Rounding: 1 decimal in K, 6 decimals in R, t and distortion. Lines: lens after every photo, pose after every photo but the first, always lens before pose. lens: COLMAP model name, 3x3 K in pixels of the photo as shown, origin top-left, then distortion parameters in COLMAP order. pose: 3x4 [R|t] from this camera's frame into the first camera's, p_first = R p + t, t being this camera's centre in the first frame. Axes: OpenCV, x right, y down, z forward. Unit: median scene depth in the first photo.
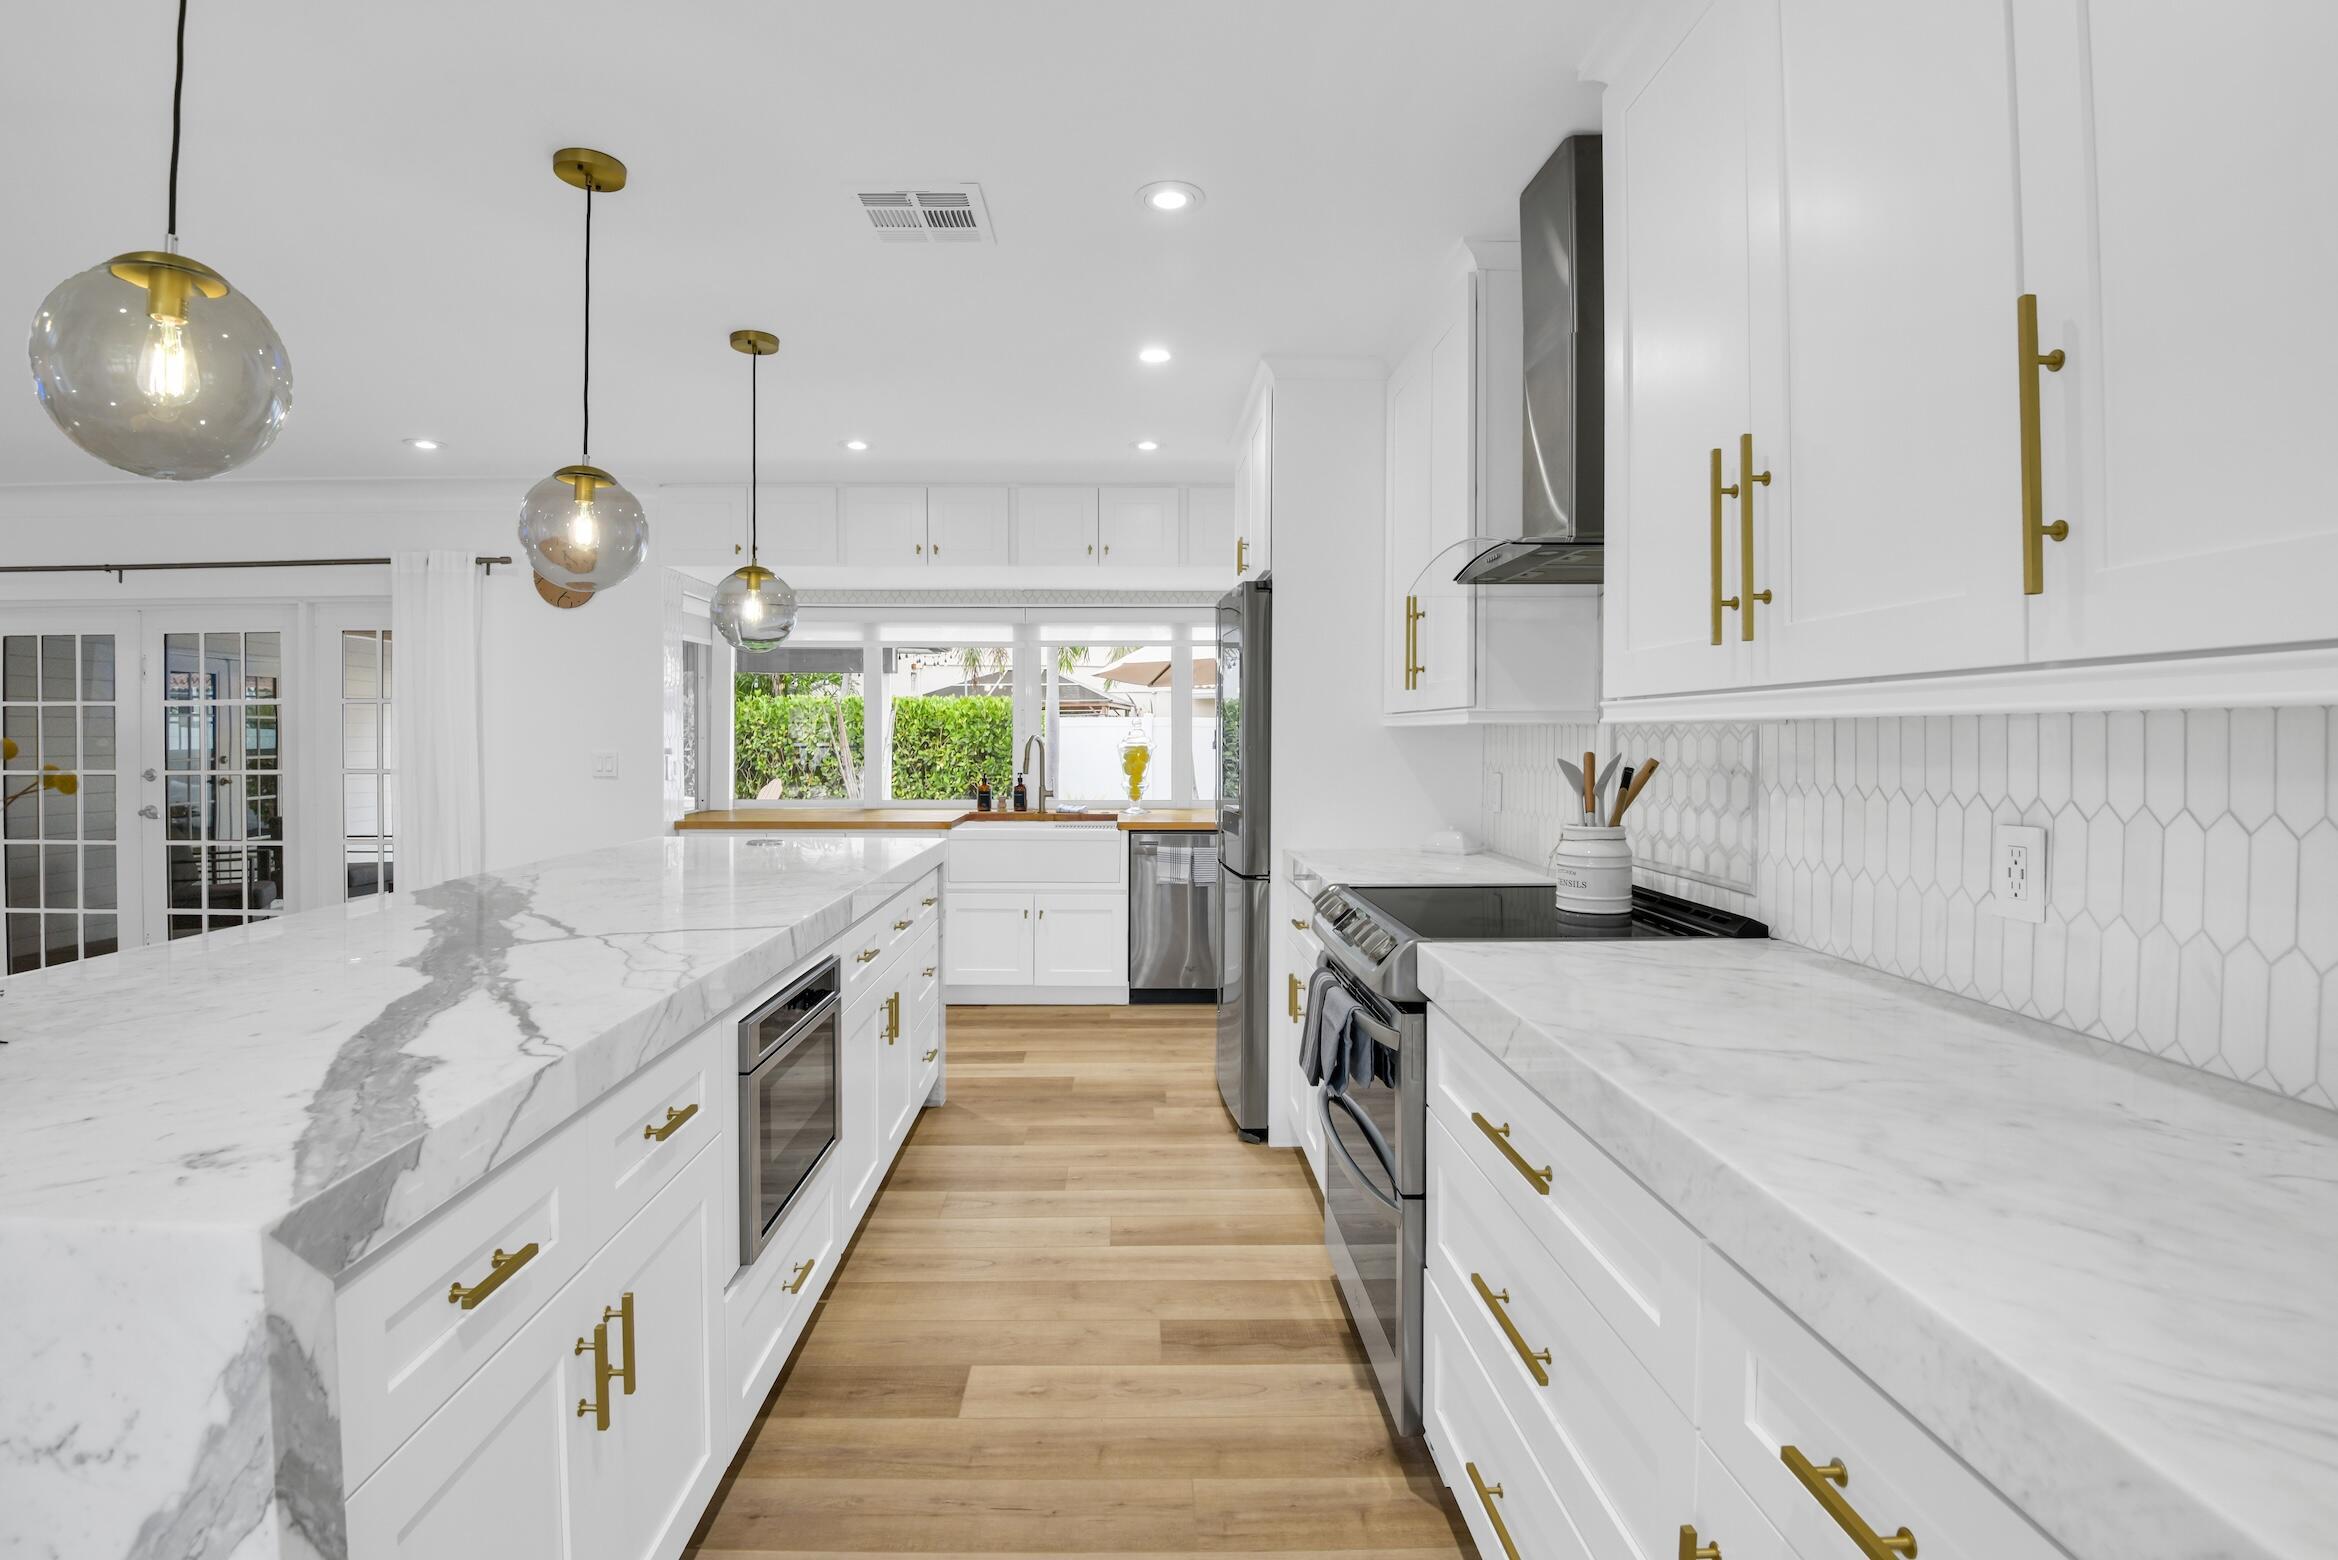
lens RADIAL K [[1171.9, 0, 1043.1], [0, 1171.9, 748.6], [0, 0, 1]] dist [-0.000104, 0.000220]
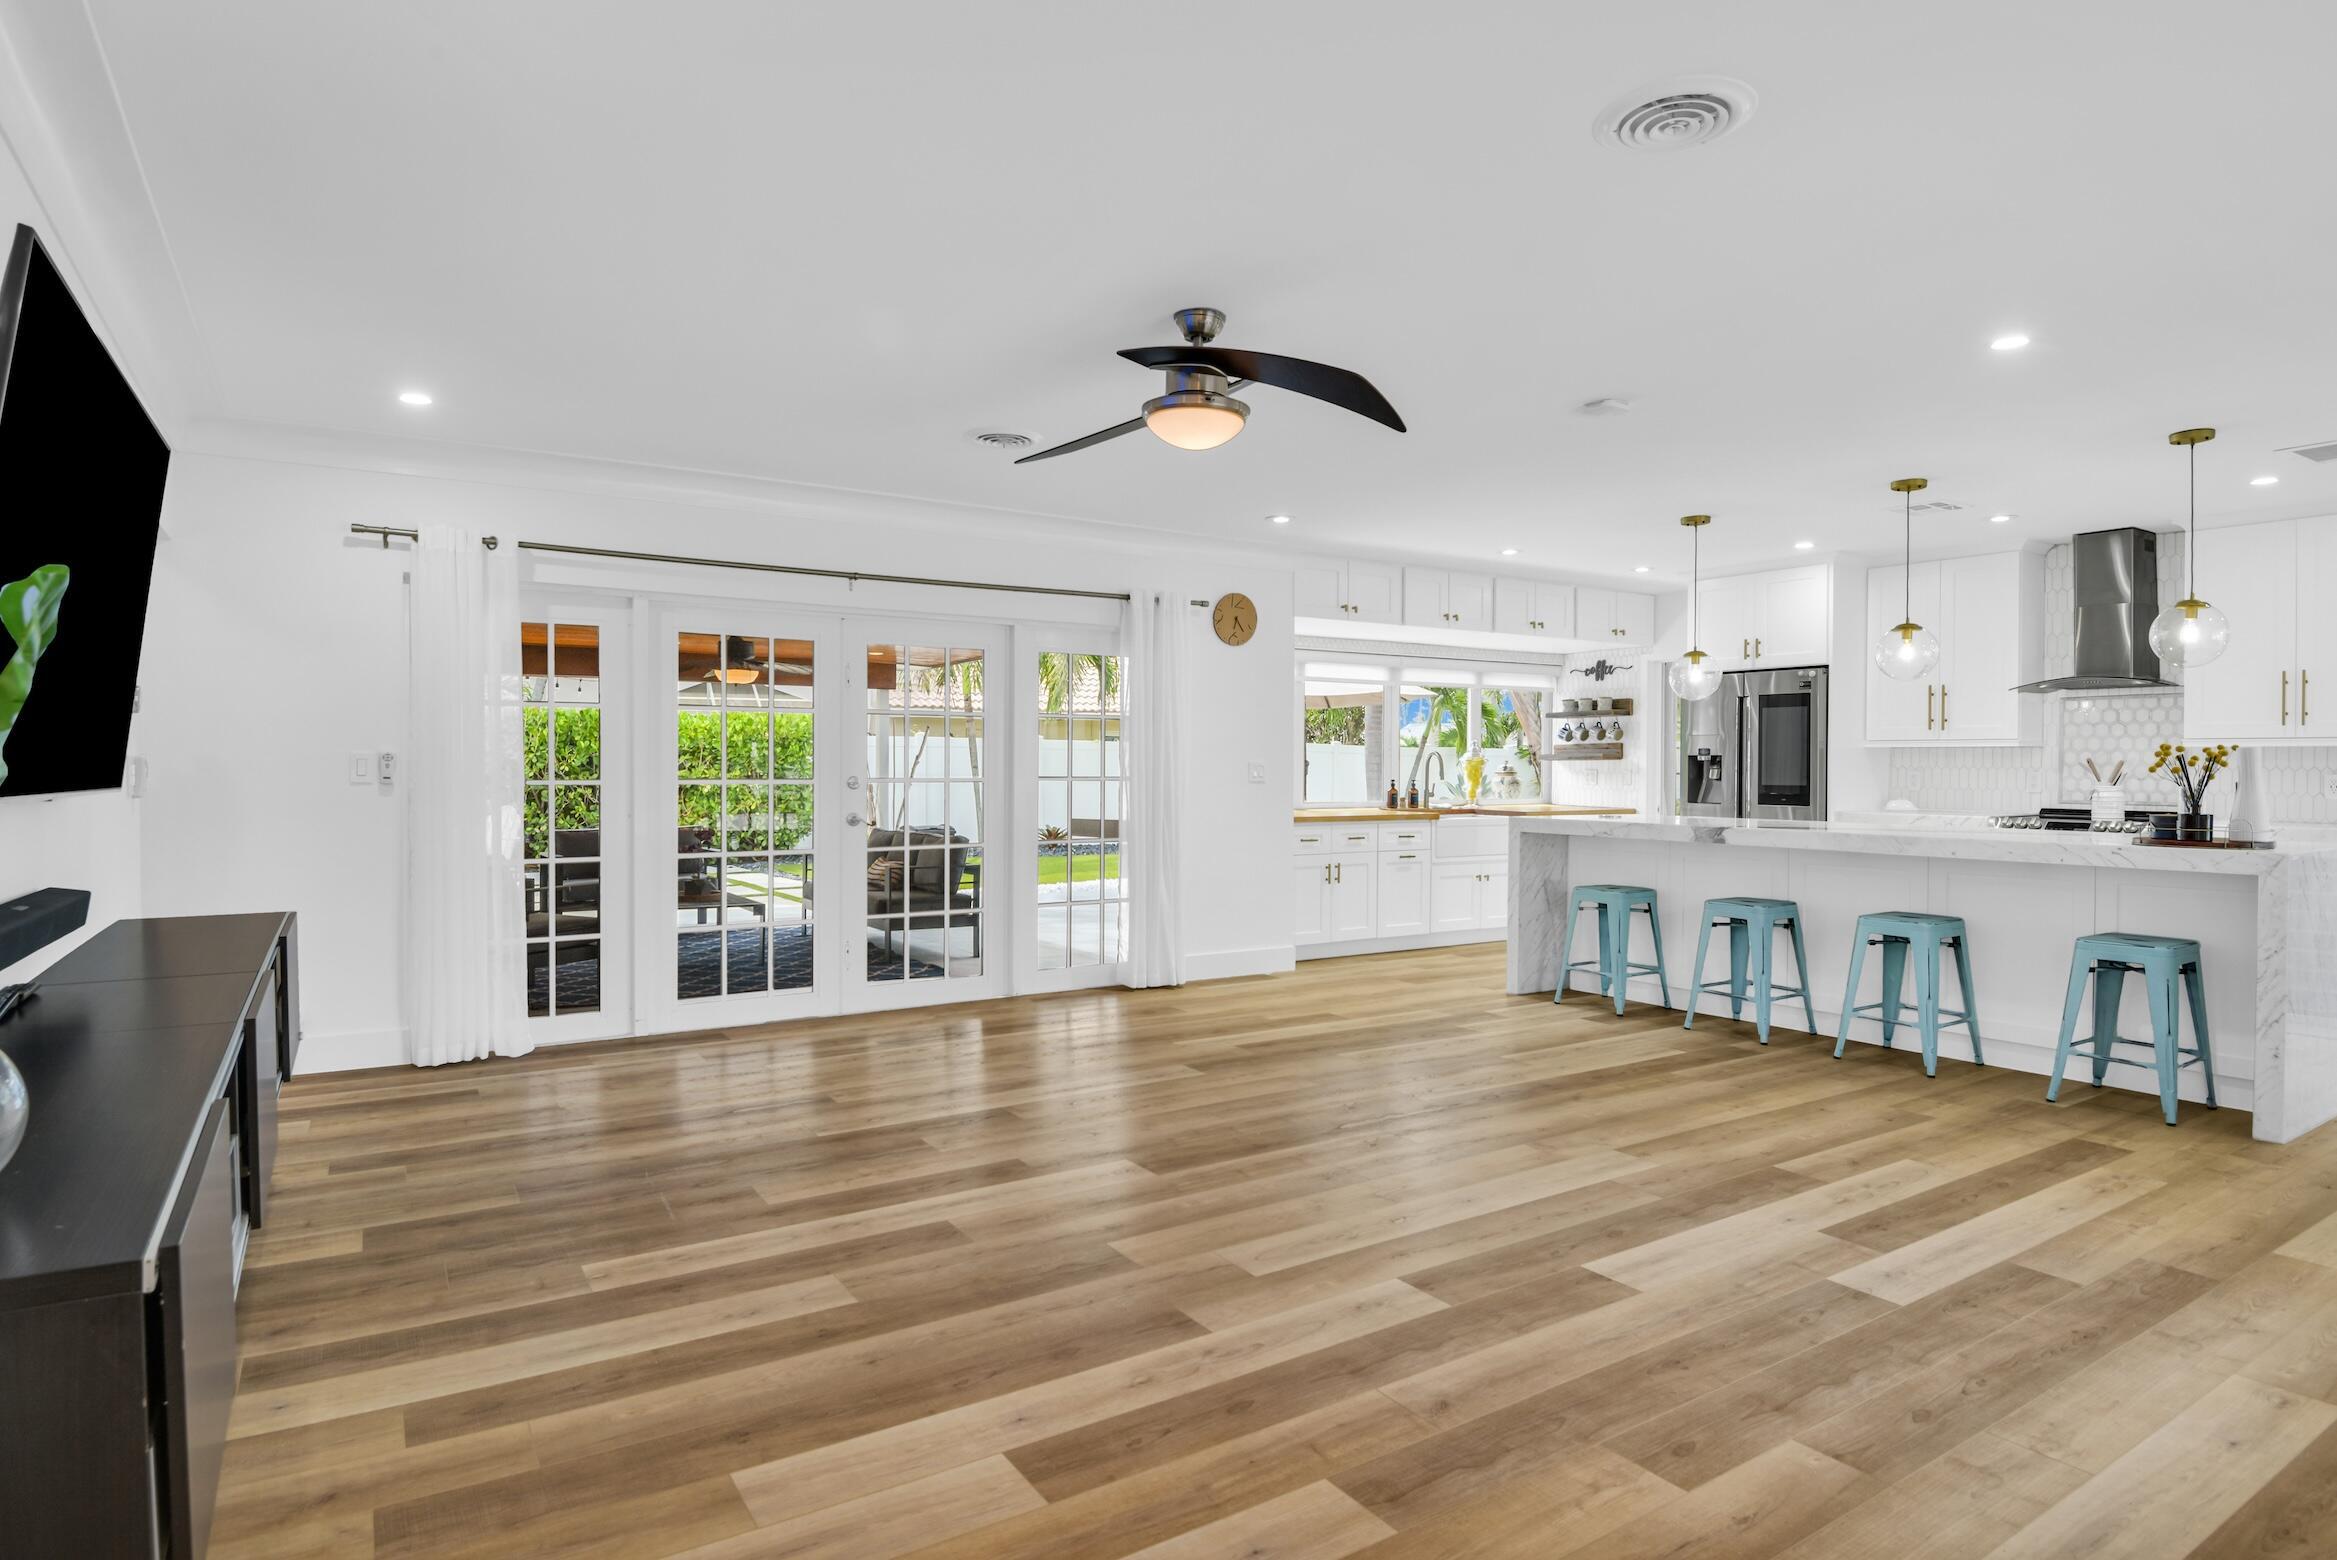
lens RADIAL K [[1302.7, 0, 1059.9], [0, 1302.7, 777.8], [0, 0, 1]] dist [-0.000152, -0.022578]
pose [[0.835483, -0.000231, 0.549516, -1.169264], [-0.002967, 0.999983, 0.004931, 0.011964], [-0.549508, -0.005751, 0.835469, -0.034042]]
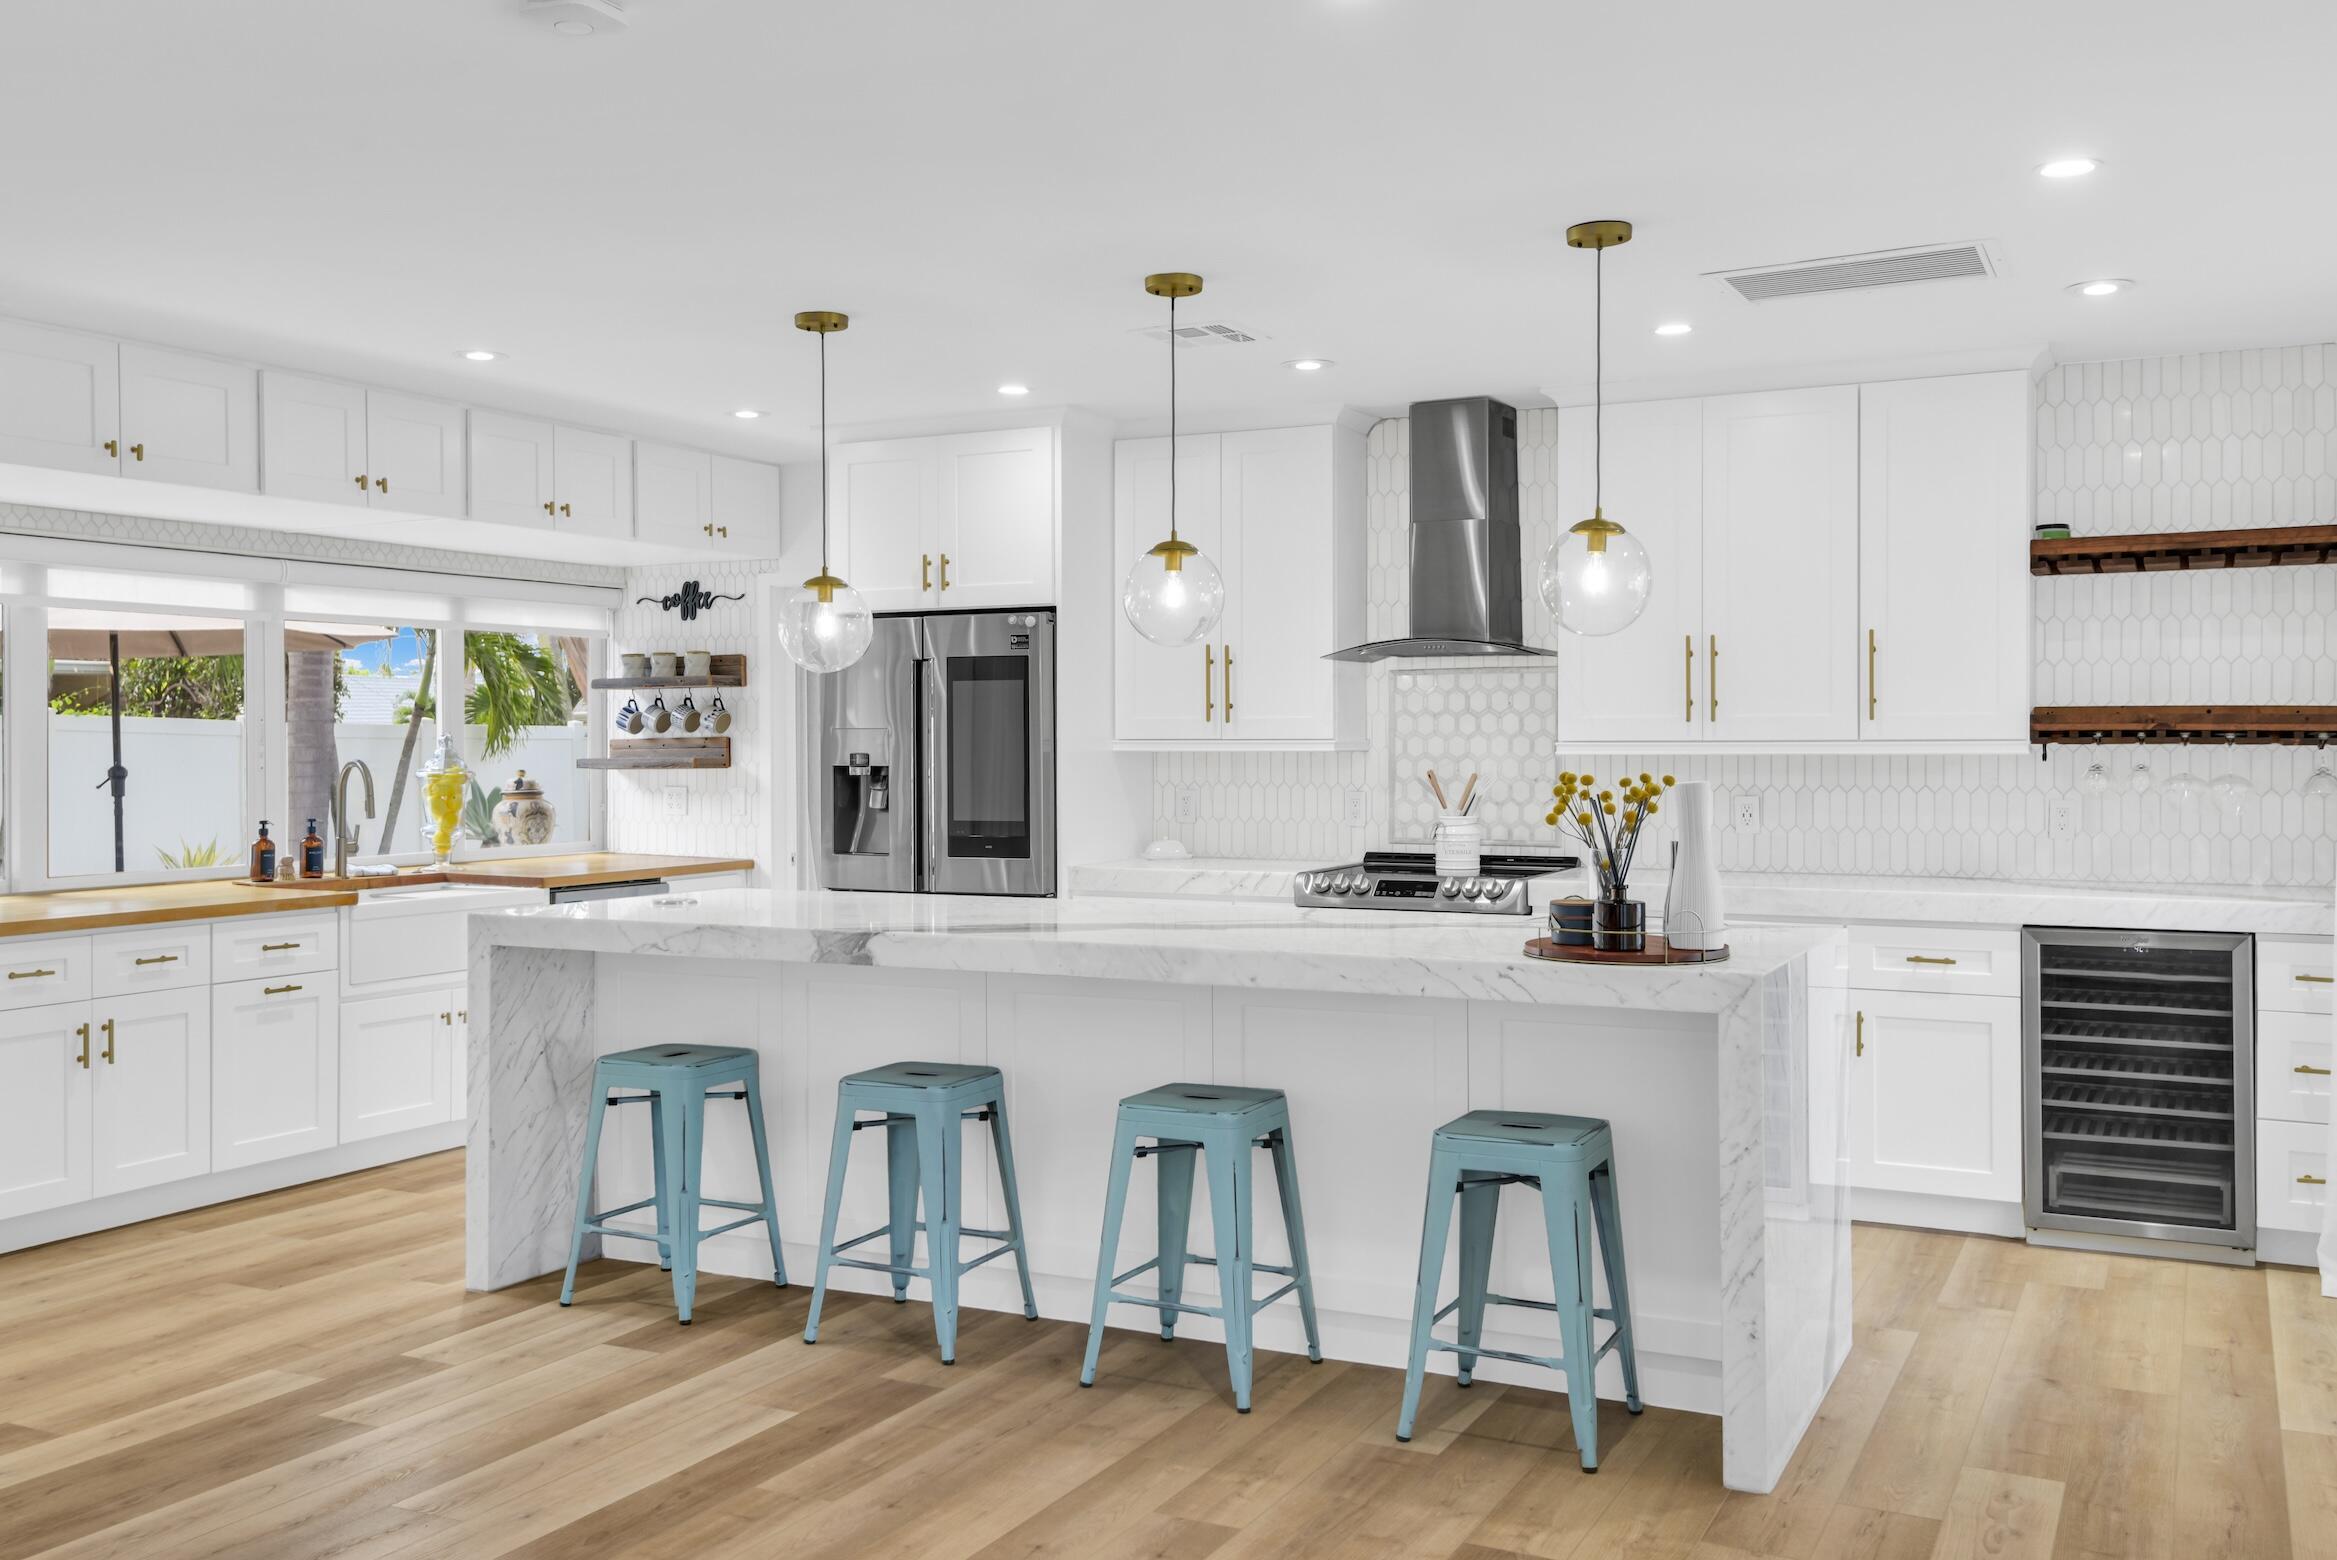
lens RADIAL K [[2184.2, 0, 1168.5], [0, 2184.2, 780.0], [0, 0, 1]] dist [0.063848, -0.001087]
pose [[0.402316, -0.018318, 0.915318, -0.934023], [0.008752, 0.999831, 0.016162, -0.016431], [-0.915459, 0.001509, 0.402408, 0.068237]]
